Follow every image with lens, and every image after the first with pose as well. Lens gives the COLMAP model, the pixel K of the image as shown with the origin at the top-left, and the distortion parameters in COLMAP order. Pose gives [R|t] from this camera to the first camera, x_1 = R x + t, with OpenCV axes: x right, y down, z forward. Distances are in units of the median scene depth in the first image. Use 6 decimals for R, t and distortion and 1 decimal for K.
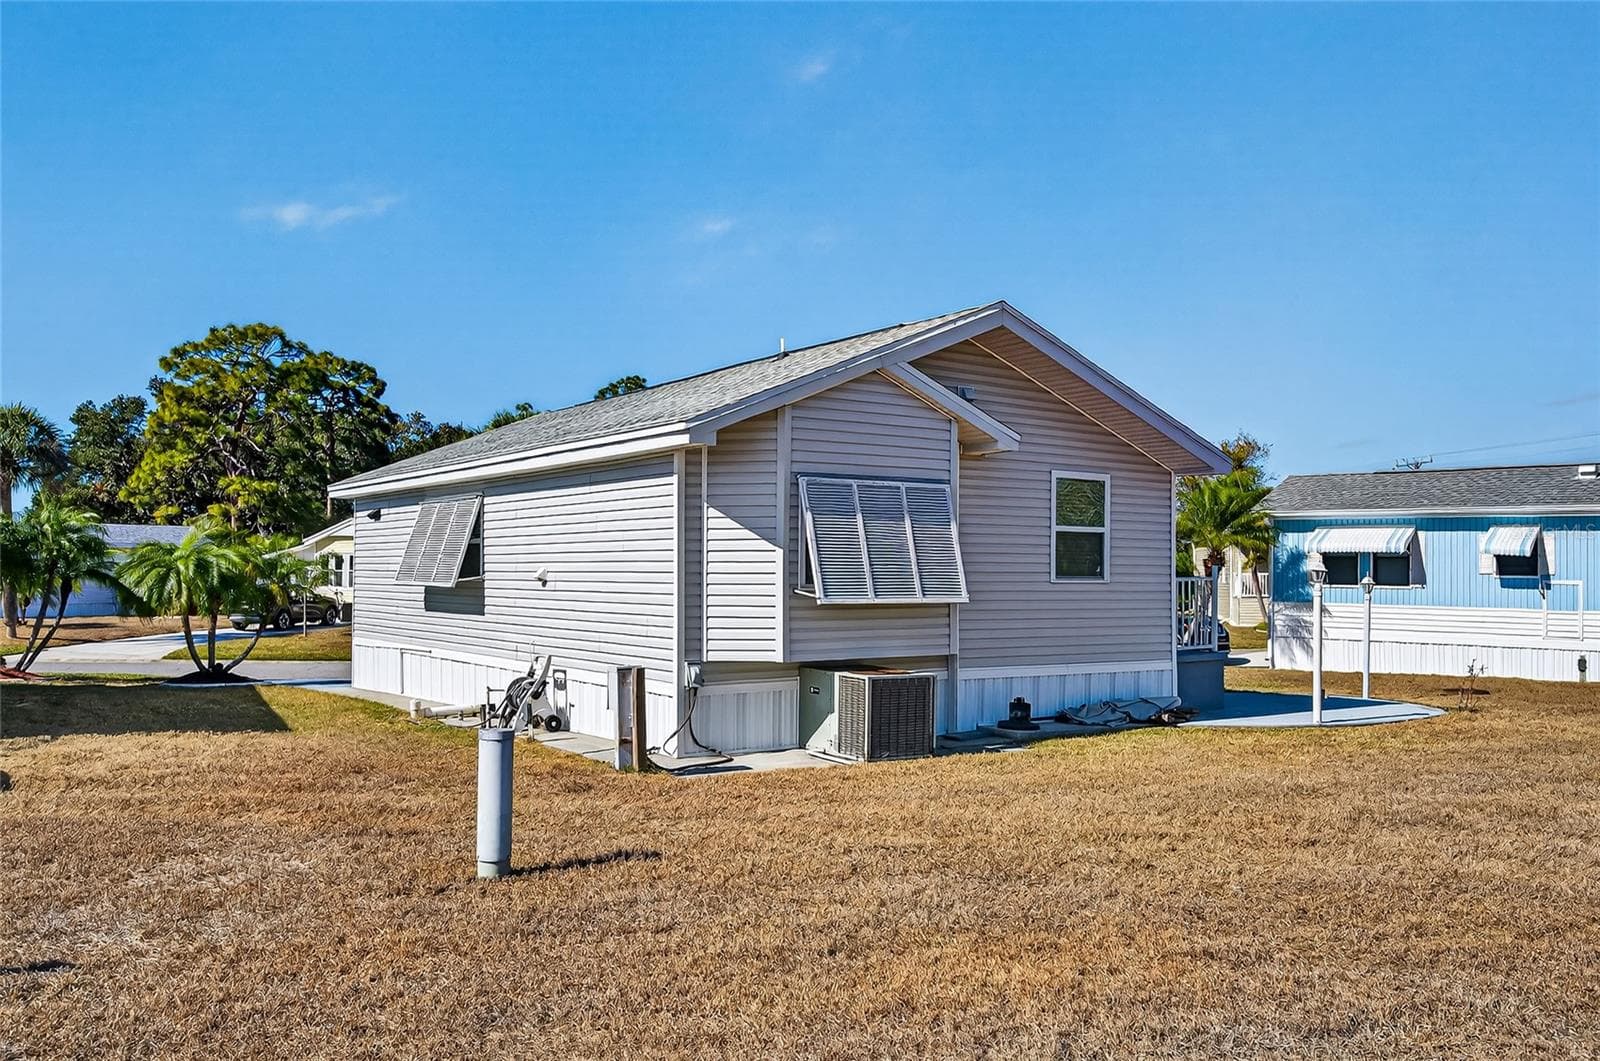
lens RADIAL K [[1310.1, 0, 805.1], [0, 1310.1, 573.1], [0, 0, 1]] dist [-0.010306, -0.003000]
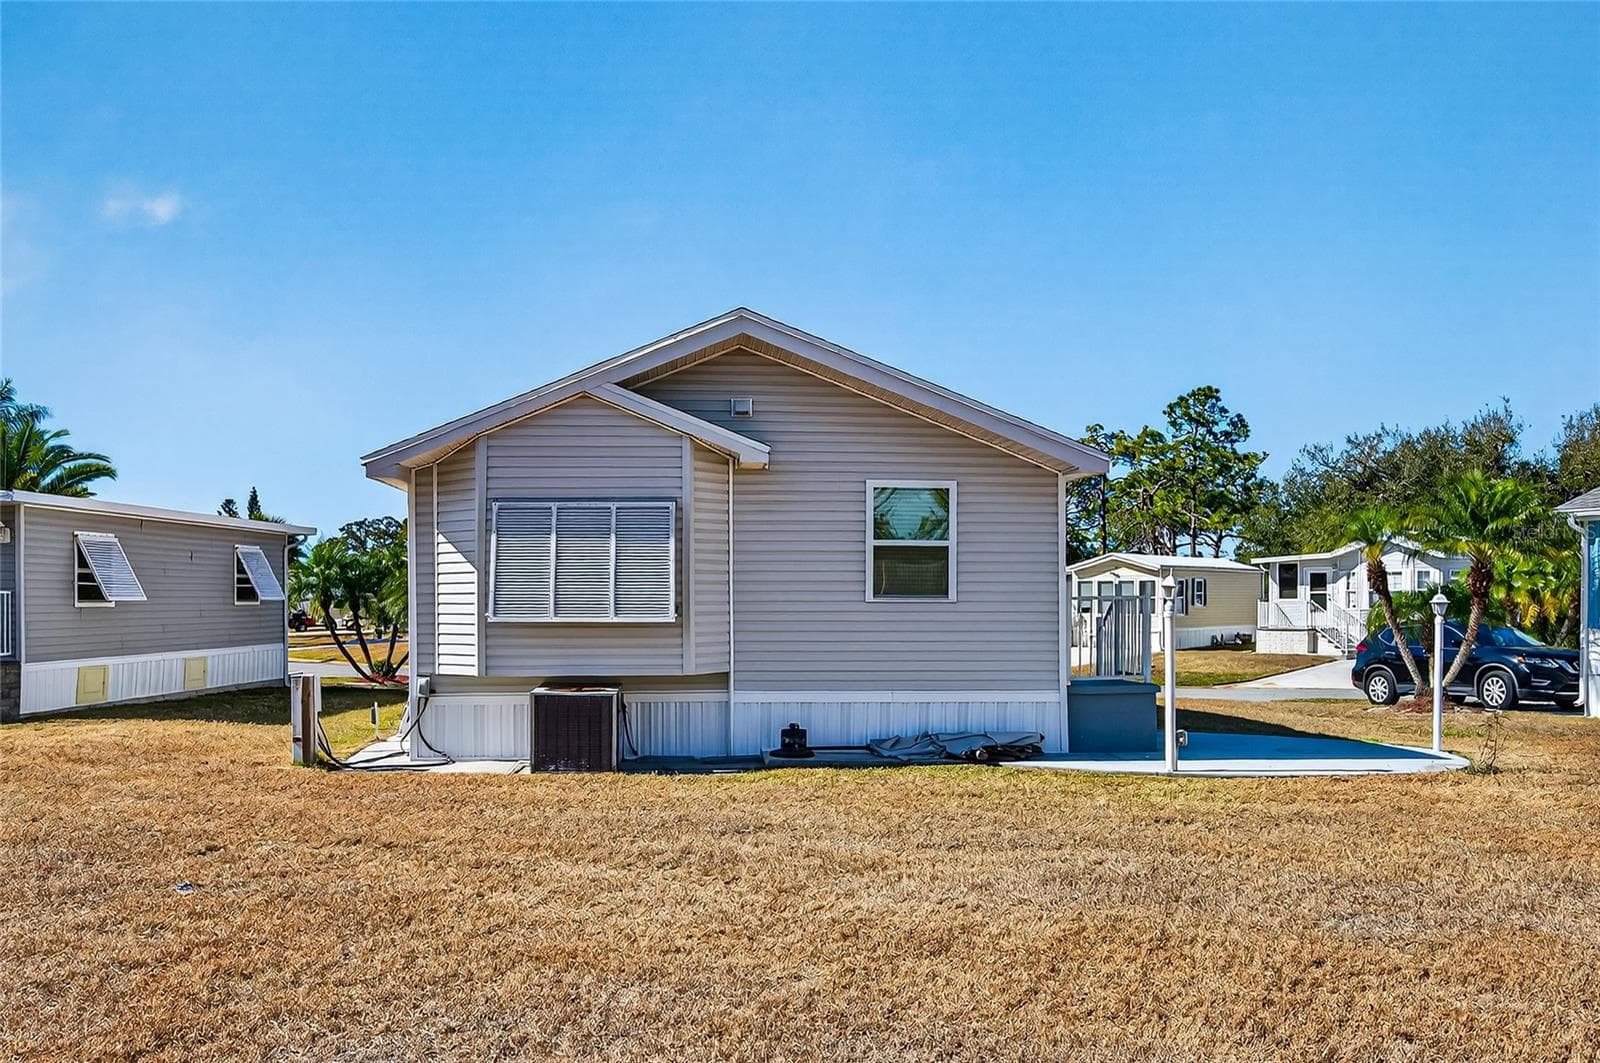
lens RADIAL K [[1334.5, 0, 759.5], [0, 1334.5, 605.9], [0, 0, 1]] dist [-0.003428, -0.002980]
pose [[0.848544, -0.003241, -0.529115, 0.626837], [0.005431, 0.999982, 0.002585, 0.007357], [0.529097, -0.005068, 0.848546, 0.163447]]
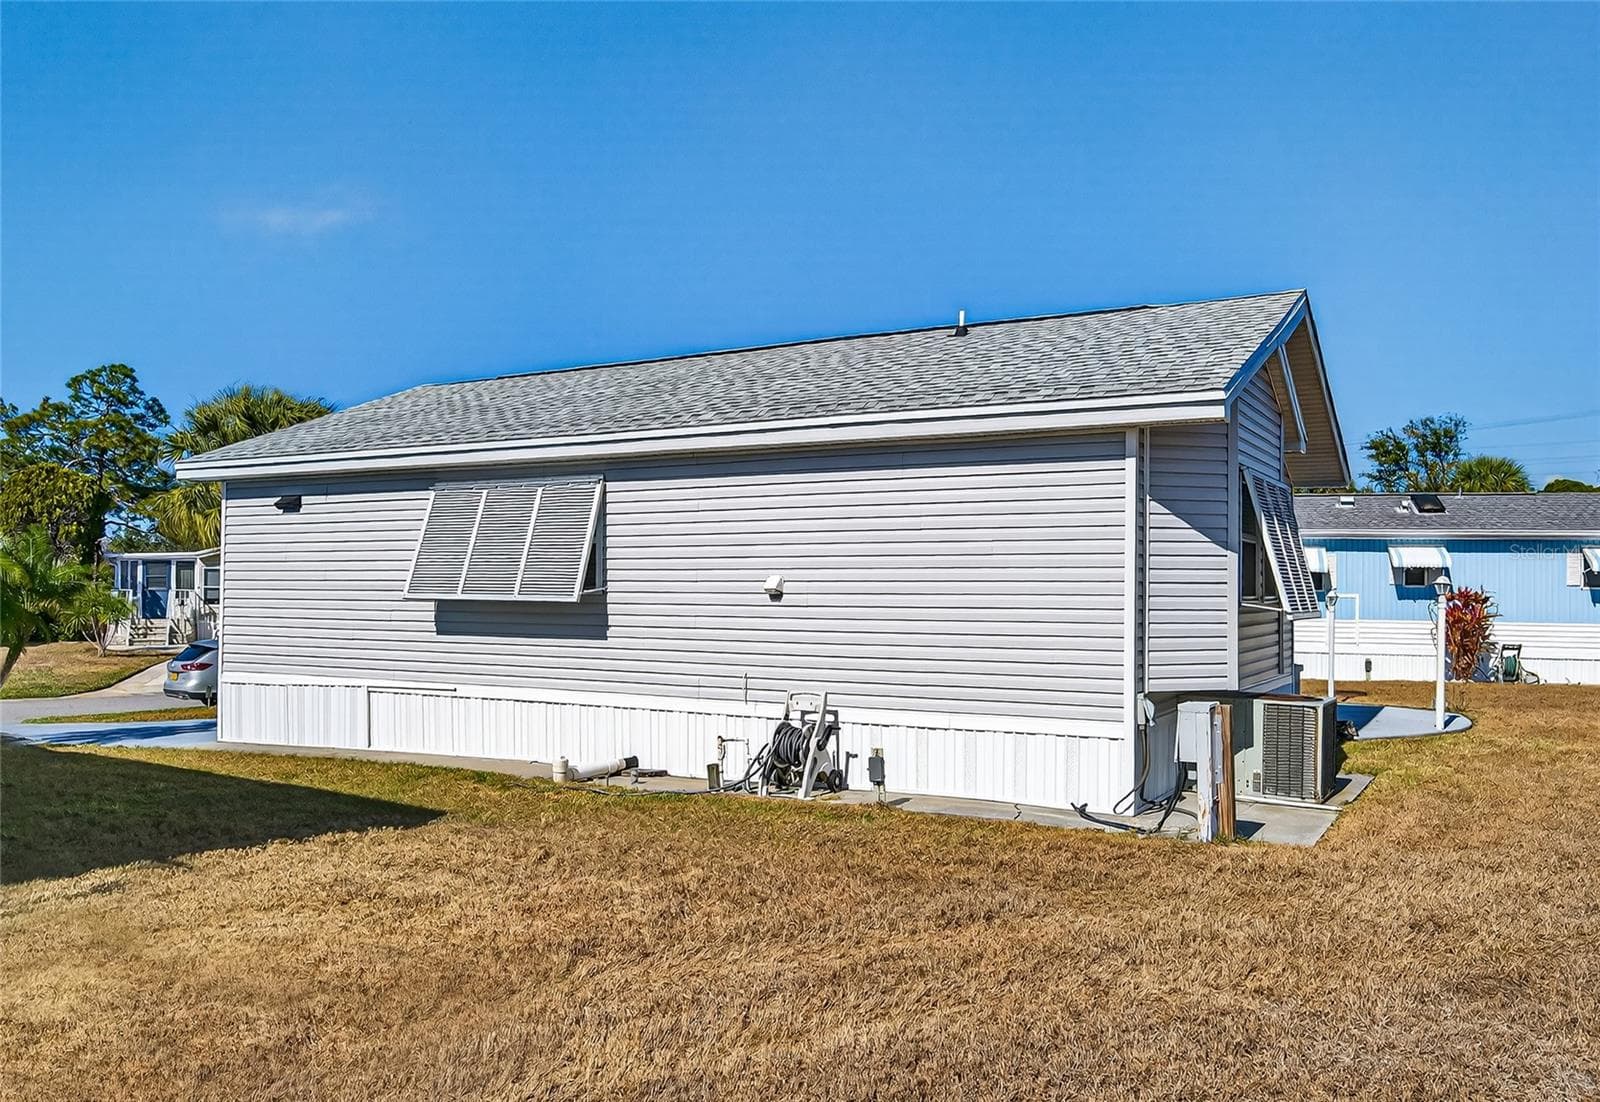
lens RADIAL K [[1241.2, 0, 800.0], [0, 1241.2, 551.0], [0, 0, 1]] dist [-0.037631, 0.001801]
pose [[0.900152, 0.014557, 0.435332, -0.502458], [-0.001300, 0.999527, -0.030734, 0.003651], [-0.435573, 0.027099, 0.899745, 0.347512]]
